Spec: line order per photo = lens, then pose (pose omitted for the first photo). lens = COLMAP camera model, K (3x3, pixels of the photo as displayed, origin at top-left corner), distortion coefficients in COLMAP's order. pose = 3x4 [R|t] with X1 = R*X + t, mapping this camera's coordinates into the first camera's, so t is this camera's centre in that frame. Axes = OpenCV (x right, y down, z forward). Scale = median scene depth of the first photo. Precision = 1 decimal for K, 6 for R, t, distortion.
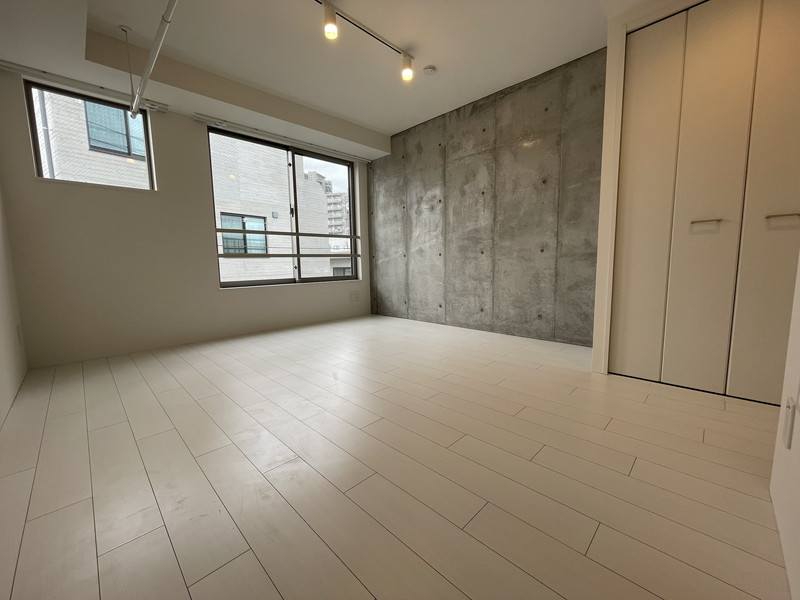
lens RADIAL K [[322.9, 0, 400.0], [0, 322.9, 300.0], [0, 0, 1]] dist [-0.001228, -0.000334]
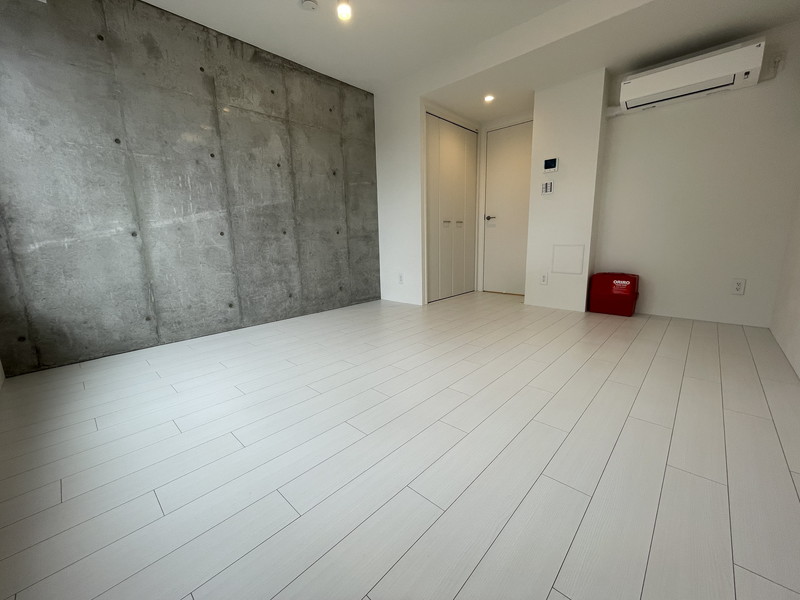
lens RADIAL K [[322.9, 0, 400.0], [0, 322.9, 300.0], [0, 0, 1]] dist [-0.001228, -0.000334]
pose [[-0.025301, -0.170595, 0.985016, -0.686196], [0.140658, 0.974922, 0.172460, -0.074574], [-0.989735, 0.142914, -0.000671, 0.714615]]
